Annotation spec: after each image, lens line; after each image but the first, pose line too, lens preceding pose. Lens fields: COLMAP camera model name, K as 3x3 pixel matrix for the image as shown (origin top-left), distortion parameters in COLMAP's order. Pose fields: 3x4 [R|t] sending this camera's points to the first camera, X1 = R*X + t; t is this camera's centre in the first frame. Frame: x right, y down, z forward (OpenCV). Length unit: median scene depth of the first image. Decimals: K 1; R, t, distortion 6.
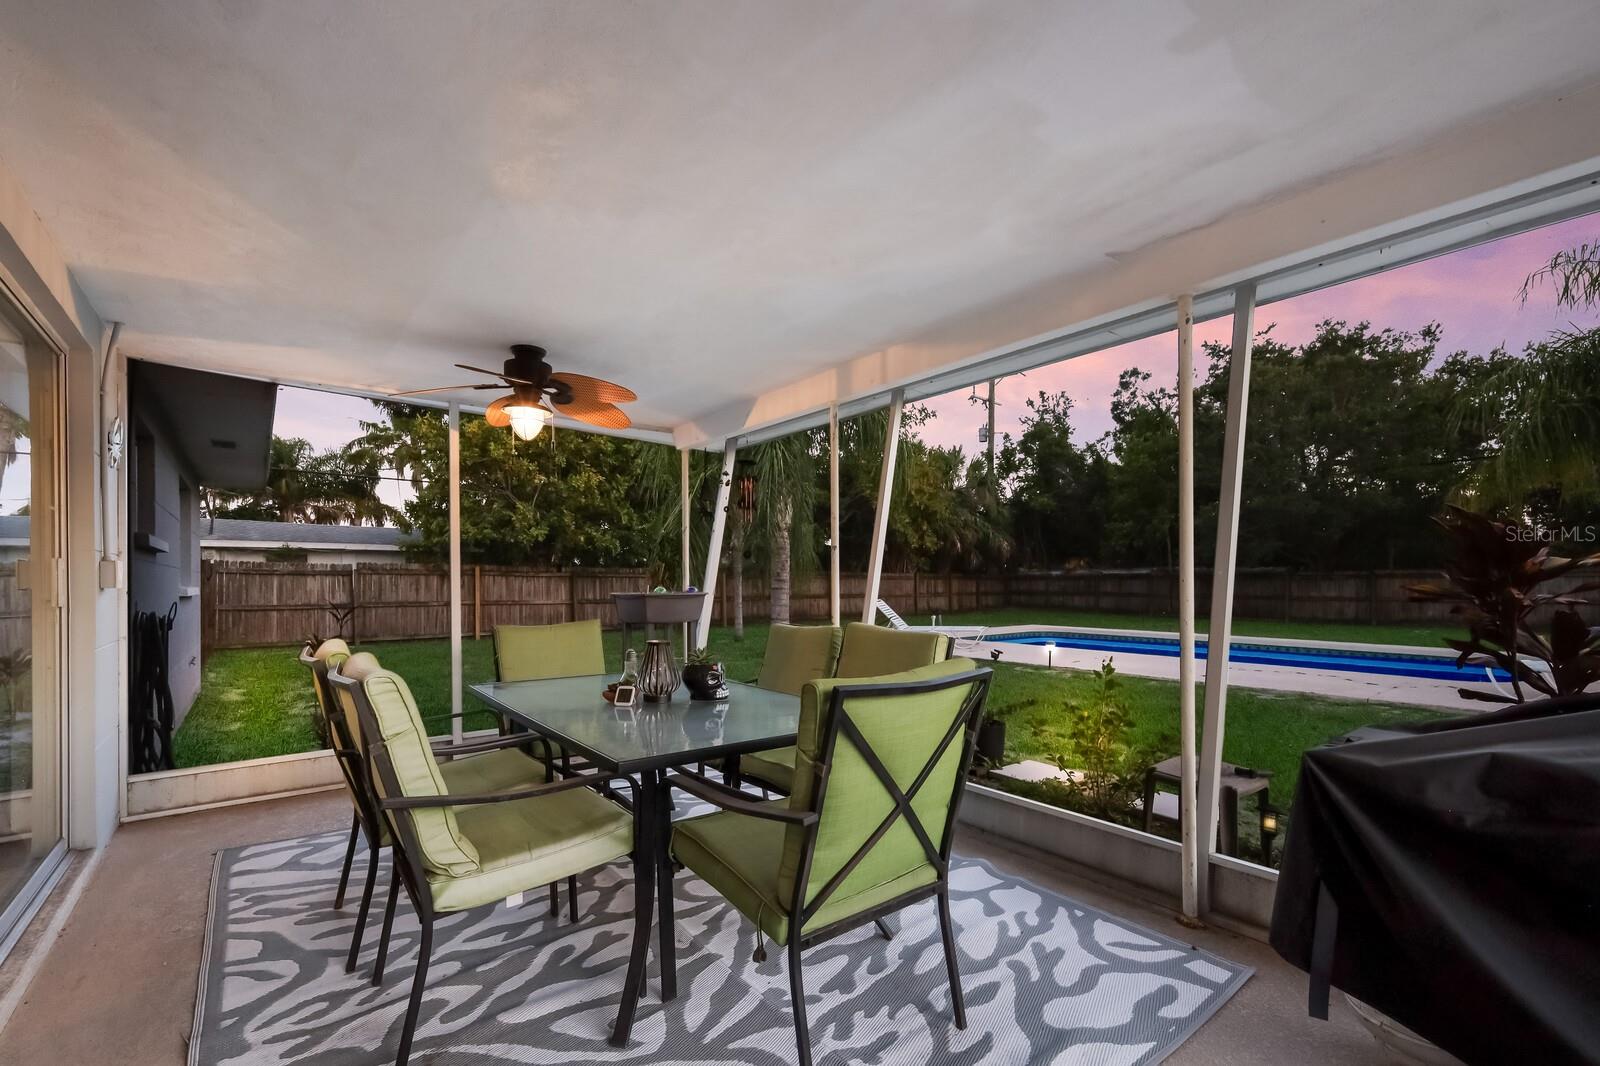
lens RADIAL K [[691.5, 0, 793.5], [0, 691.5, 574.9], [0, 0, 1]] dist [0.021169, -0.000219]
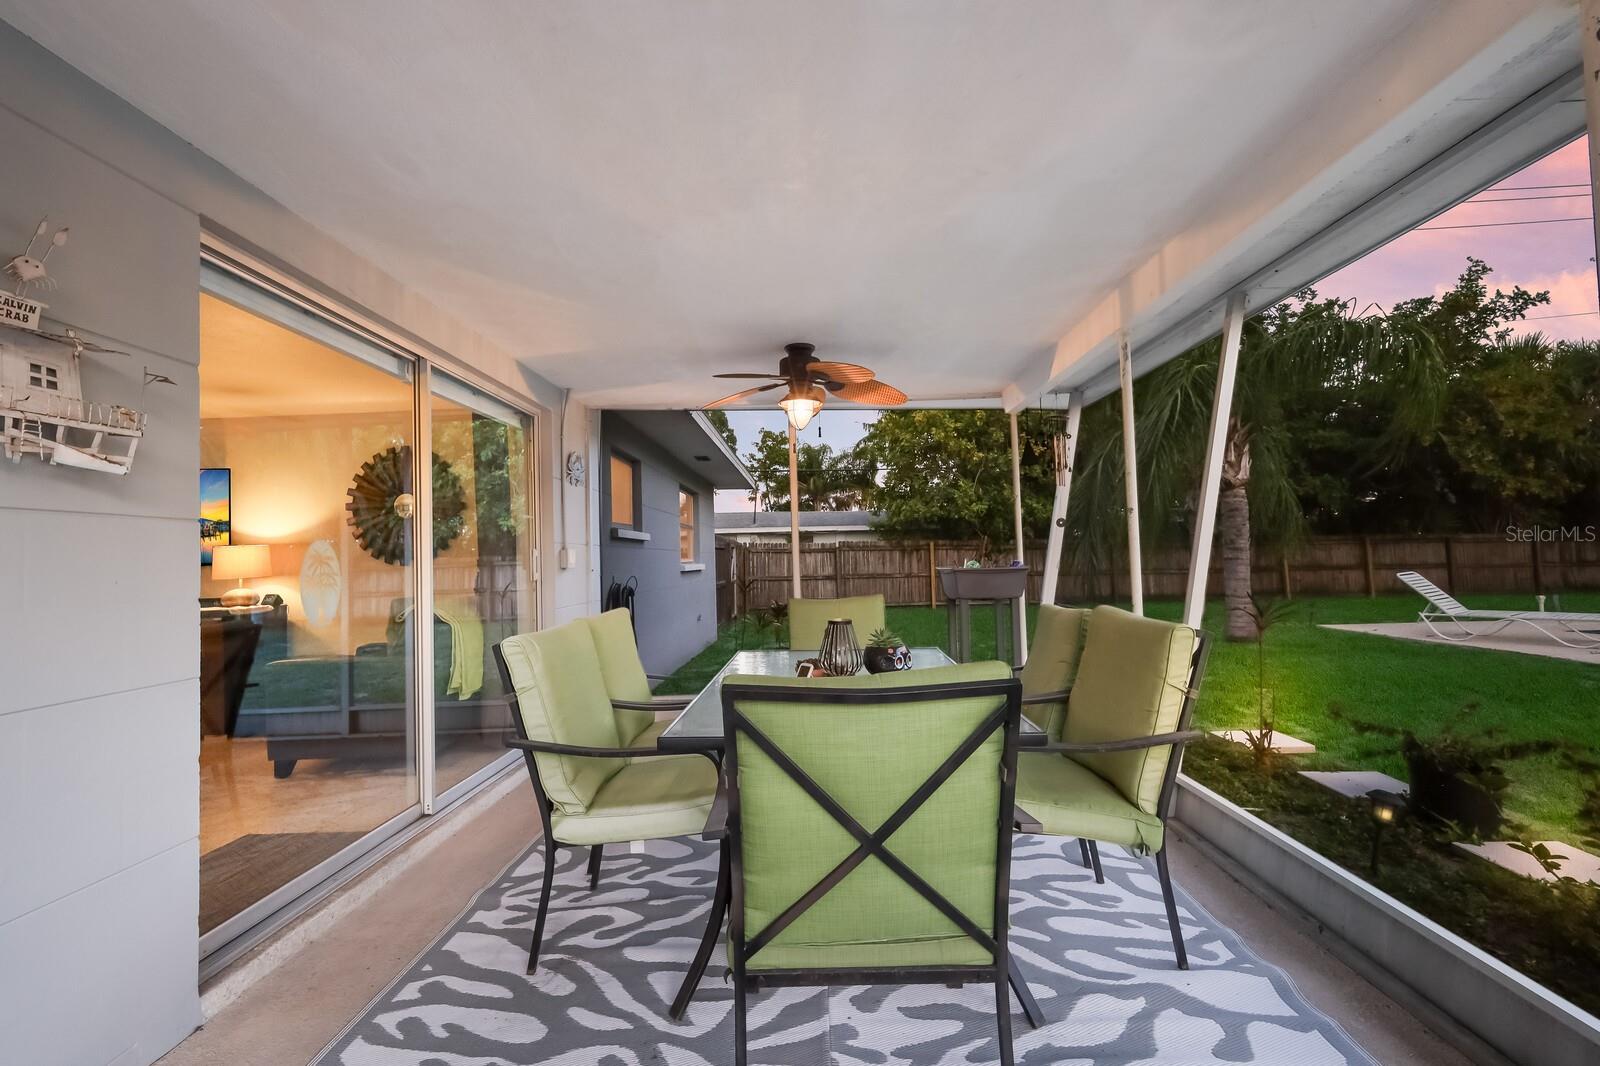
lens RADIAL K [[679.4, 0, 800.0], [0, 679.4, 533.0], [0, 0, 1]] dist [0.013016, -0.000214]
pose [[0.788596, -0.036660, -0.613818, 0.174960], [0.024157, 0.999298, -0.028648, 0.000151], [0.614437, 0.007764, 0.788928, 0.104857]]
